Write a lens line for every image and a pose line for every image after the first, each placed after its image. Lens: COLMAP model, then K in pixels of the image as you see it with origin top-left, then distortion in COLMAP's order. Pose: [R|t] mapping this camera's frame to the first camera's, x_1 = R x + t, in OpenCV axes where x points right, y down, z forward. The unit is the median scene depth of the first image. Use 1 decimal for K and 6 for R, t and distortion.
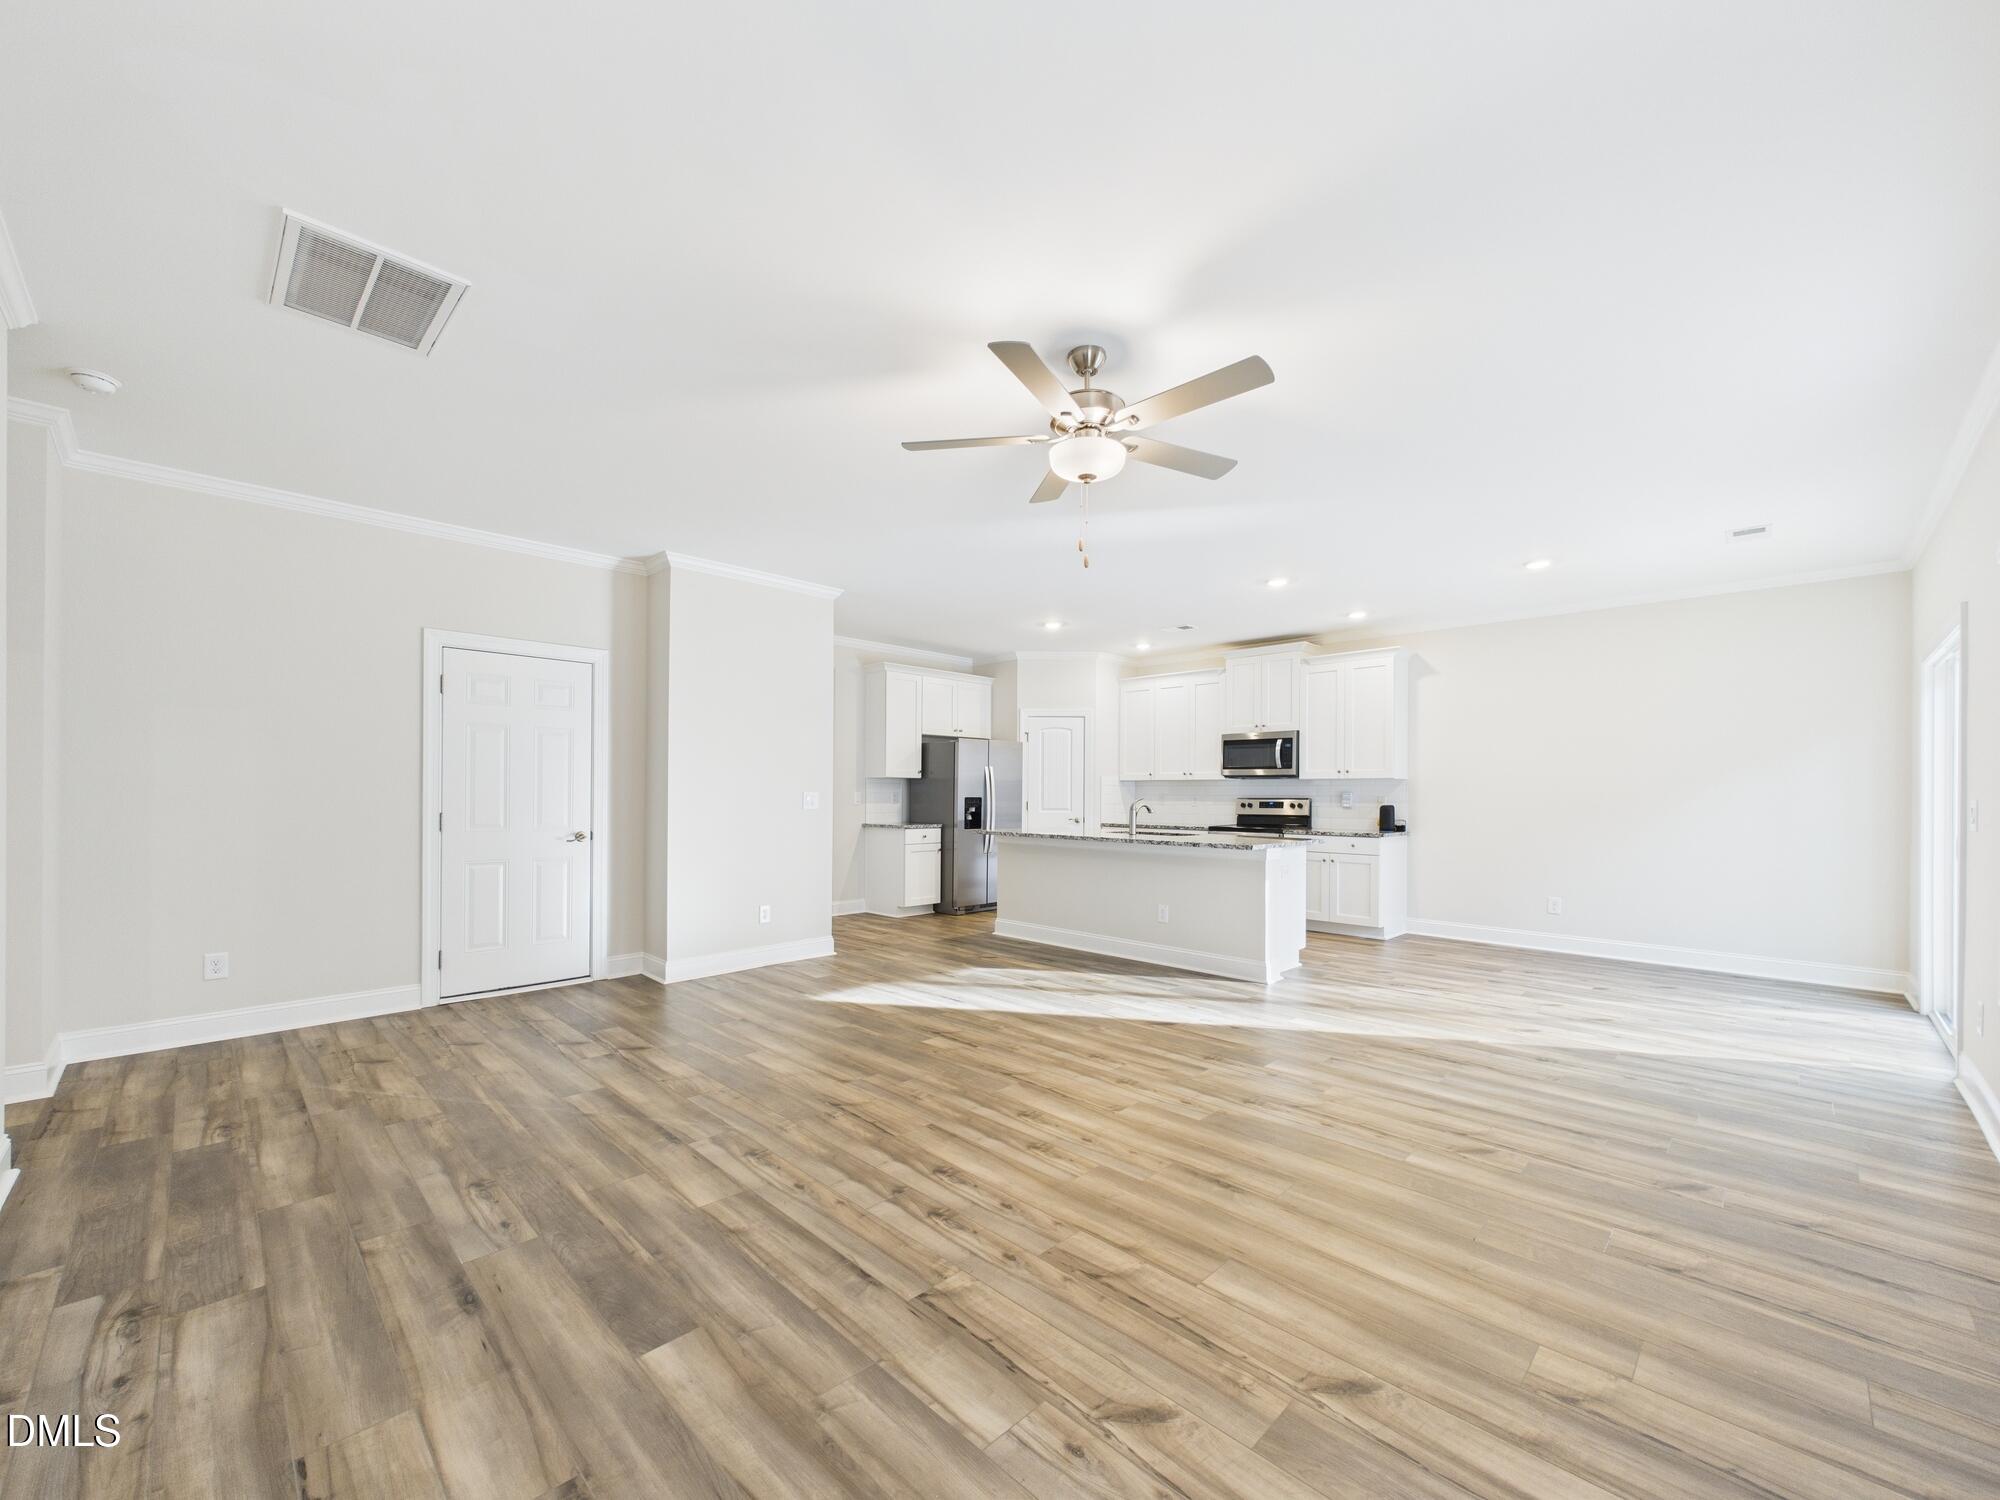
lens RADIAL K [[801.2, 0, 991.6], [0, 801.2, 795.5], [0, 0, 1]] dist [0.001033, -0.000165]
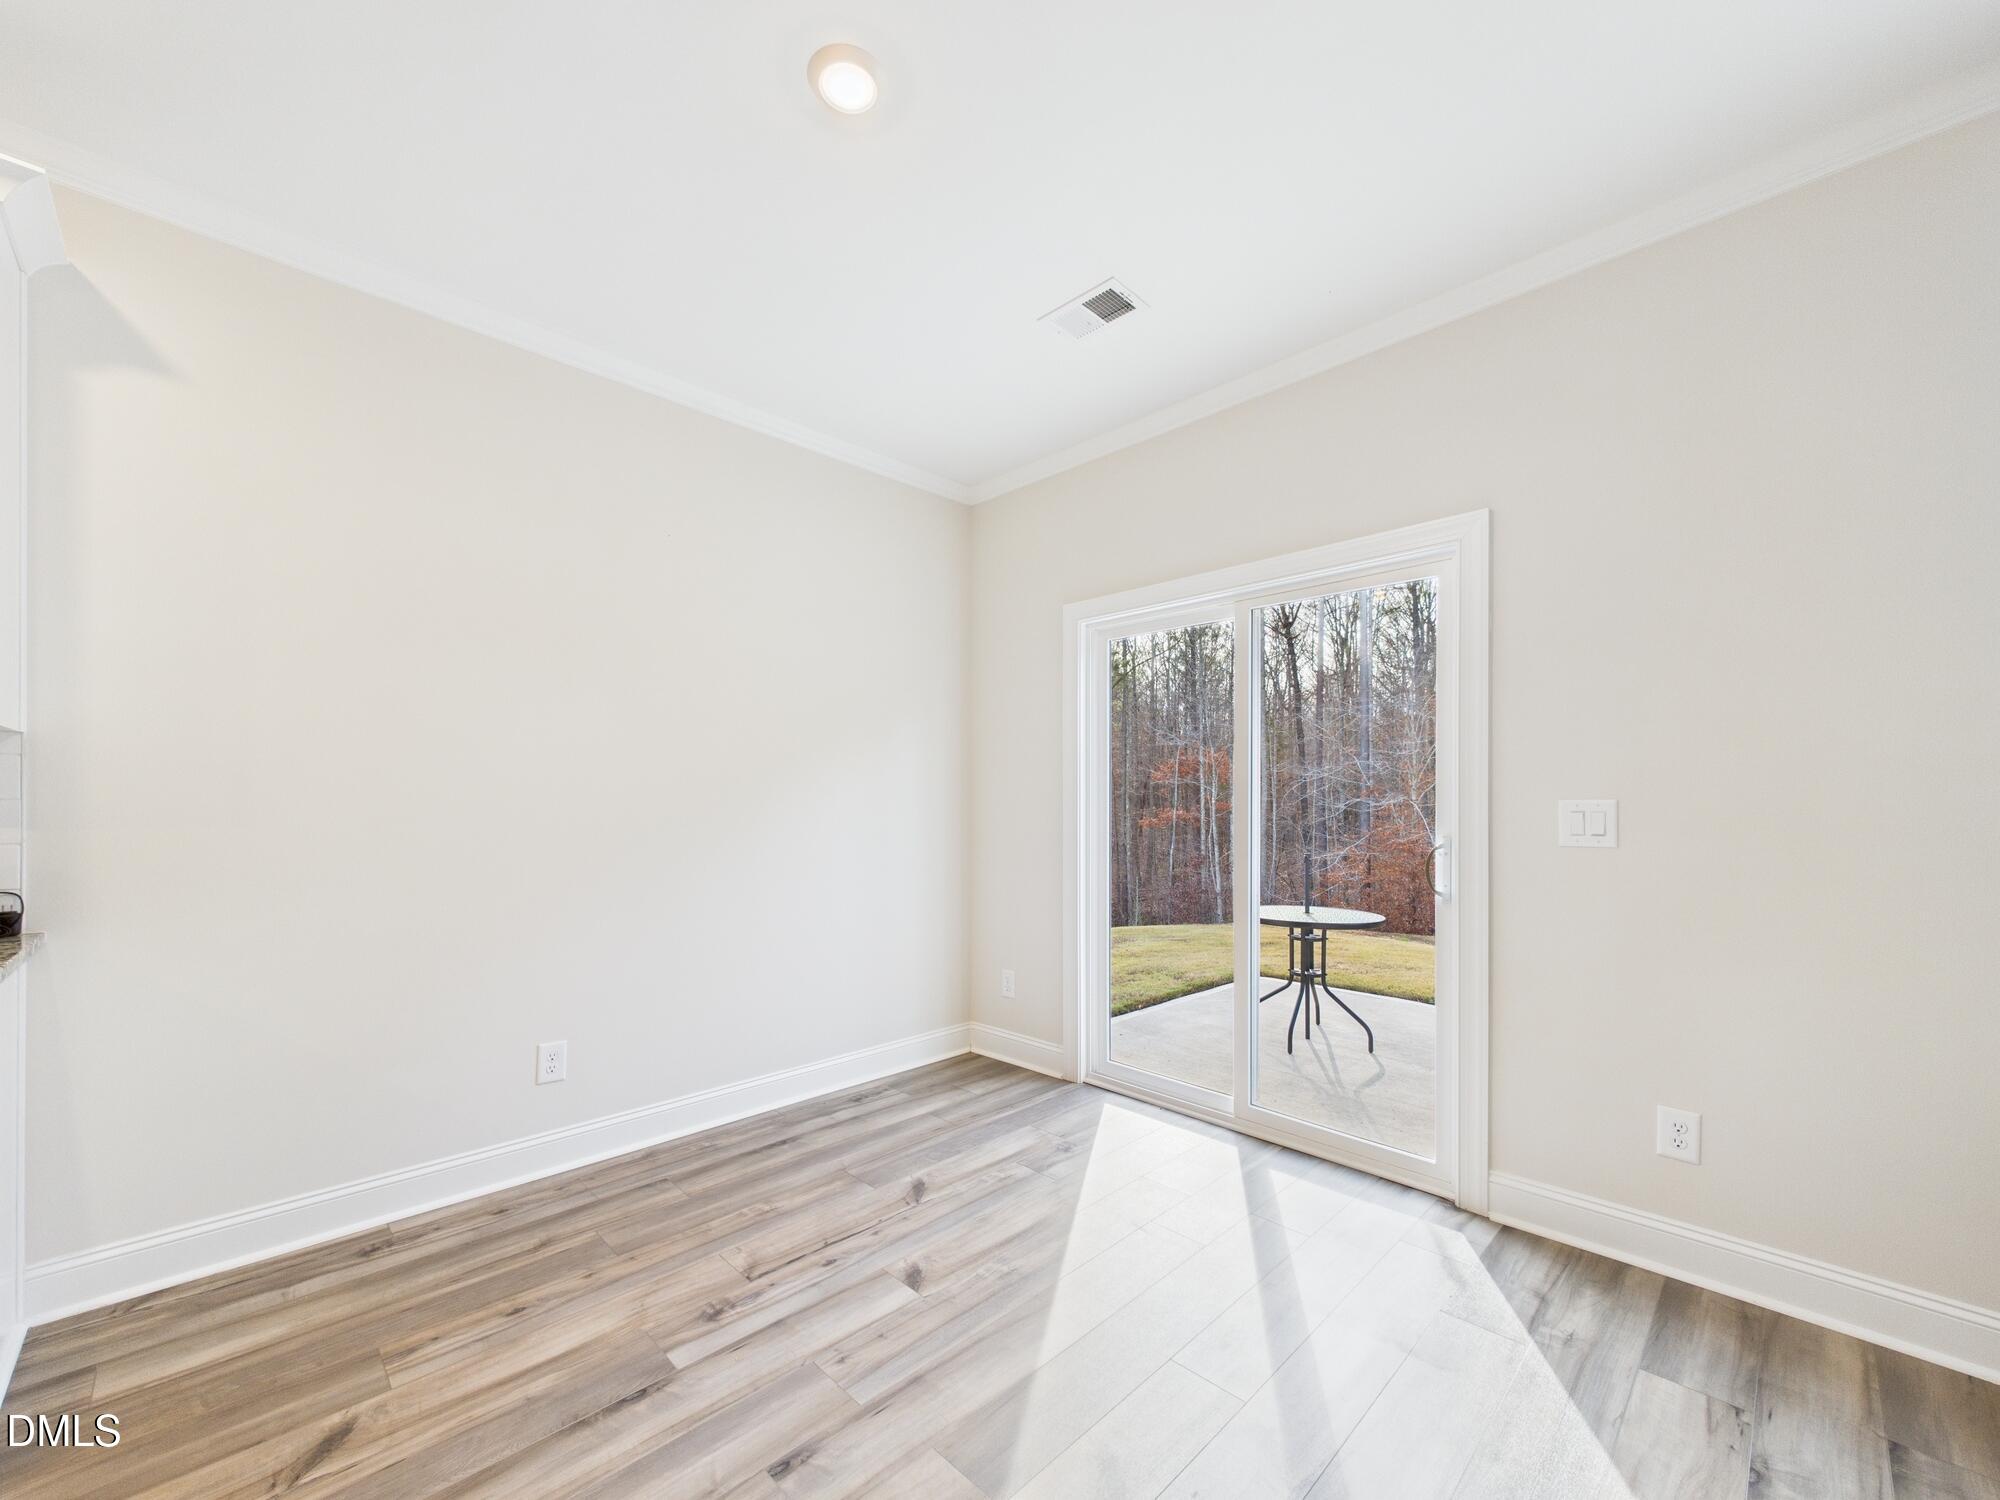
lens RADIAL K [[801.2, 0, 1007.7], [0, 801.2, 796.7], [0, 0, 1]] dist [0.001033, -0.000165]
pose [[-0.001423, -0.001629, 0.999998, 0.246697], [0.001628, 0.999997, 0.001631, 0.000595], [-0.999998, 0.001631, -0.001421, 0.651868]]
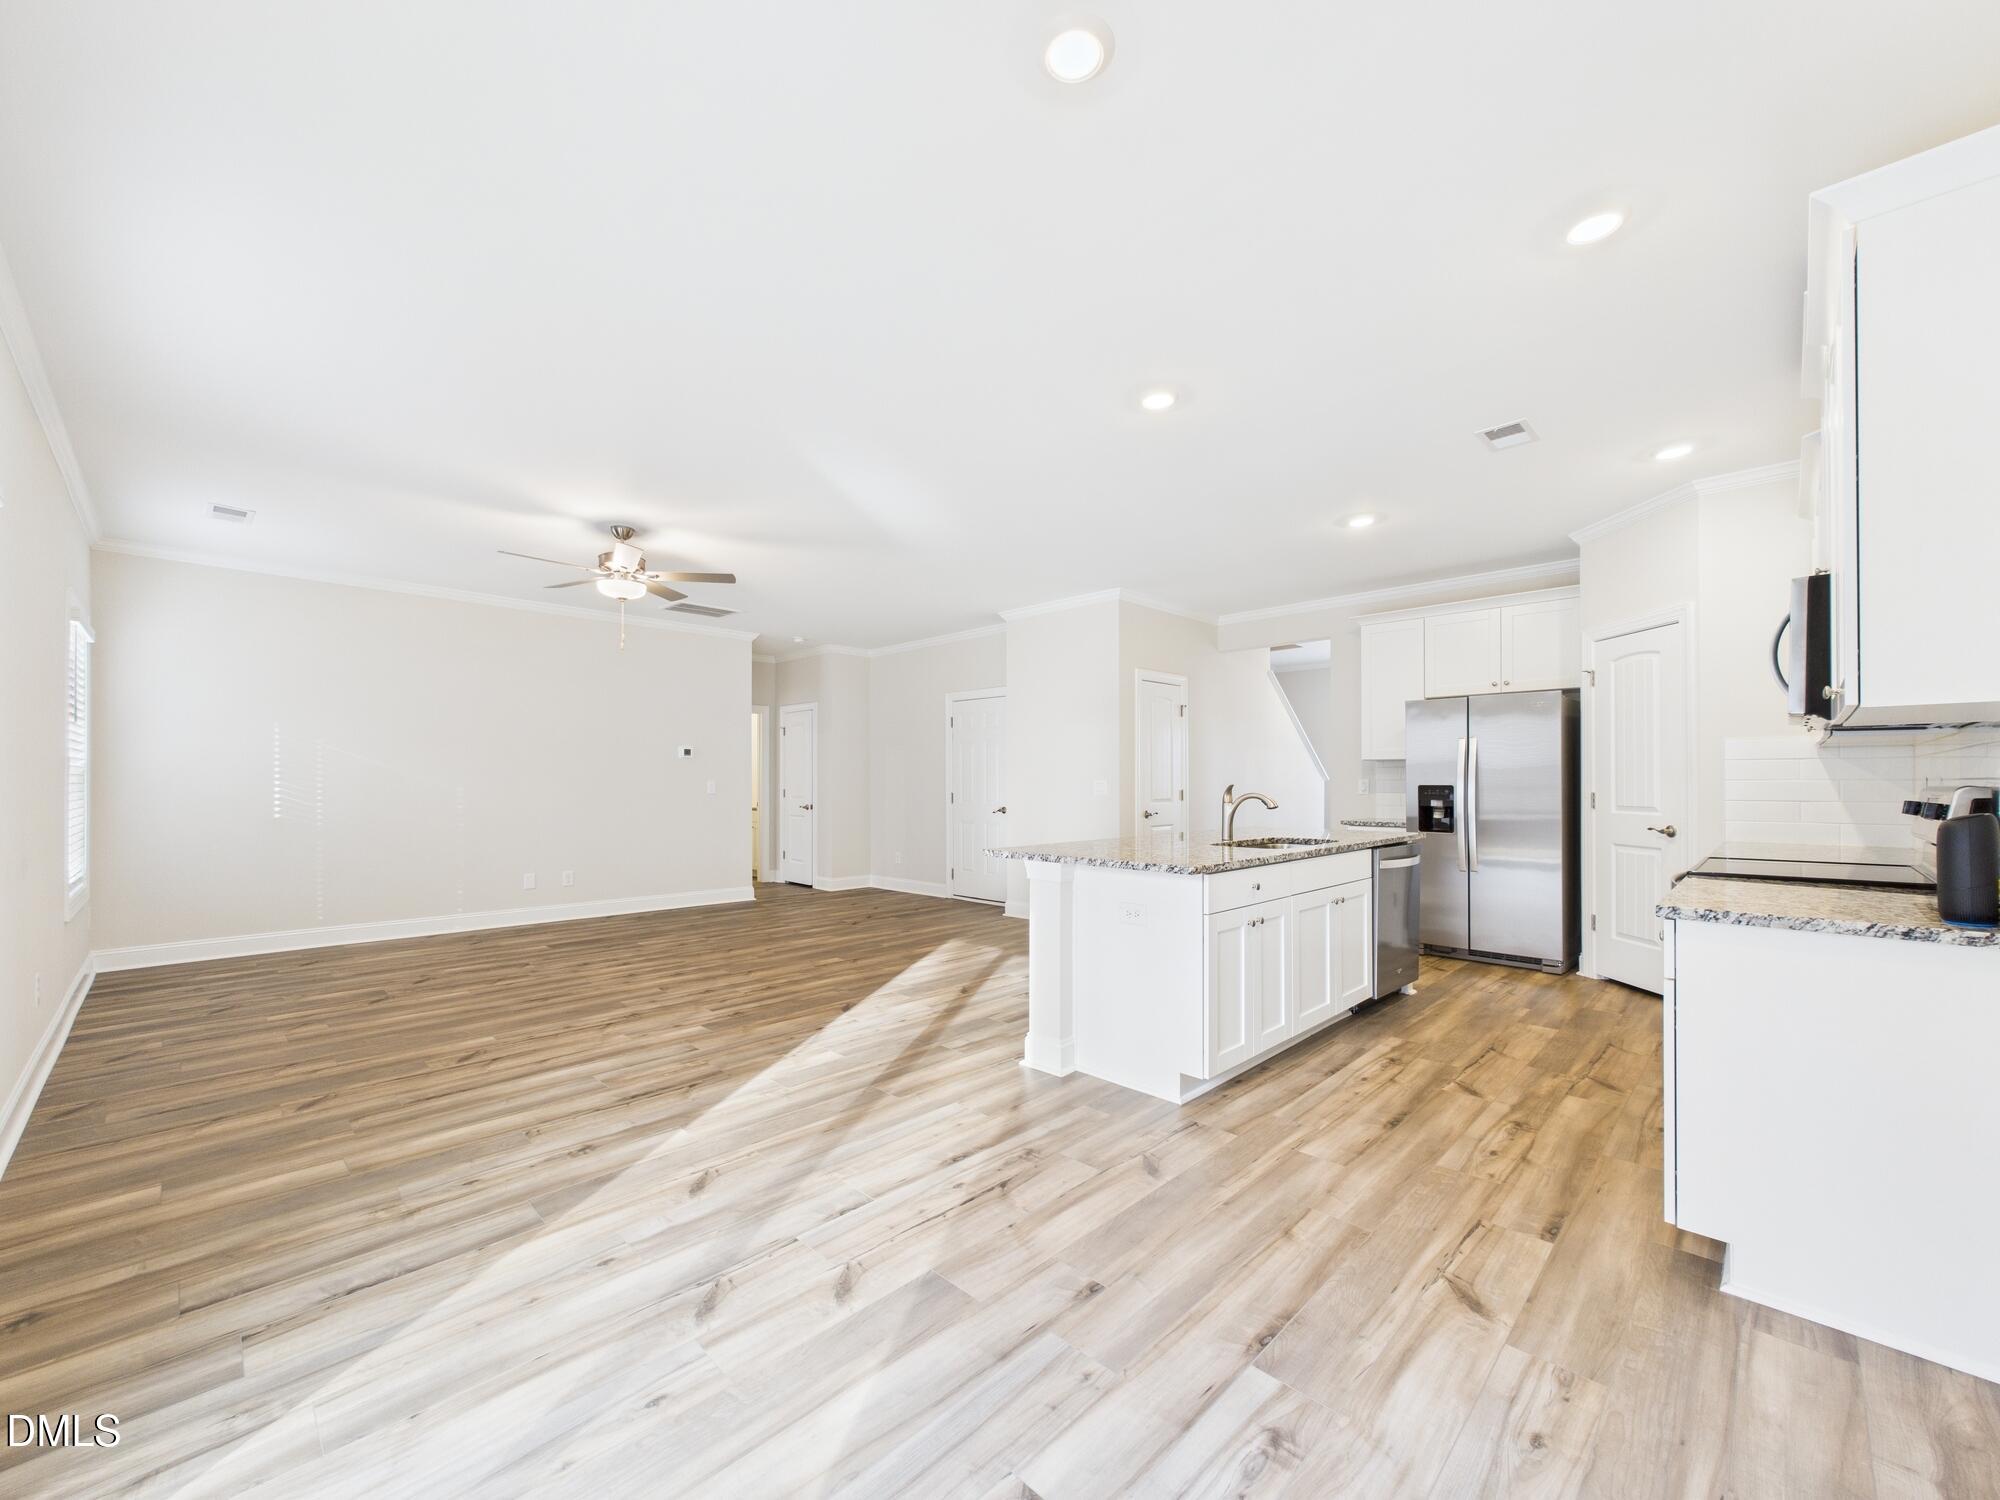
lens RADIAL K [[801.2, 0, 1006.2], [0, 801.2, 777.2], [0, 0, 1]] dist [0.001033, -0.000165]
pose [[0.014546, -0.011417, -0.999829, 0.696946], [-0.001525, 0.999933, -0.011441, 0.004018], [0.999893, 0.001691, 0.014528, 0.674531]]
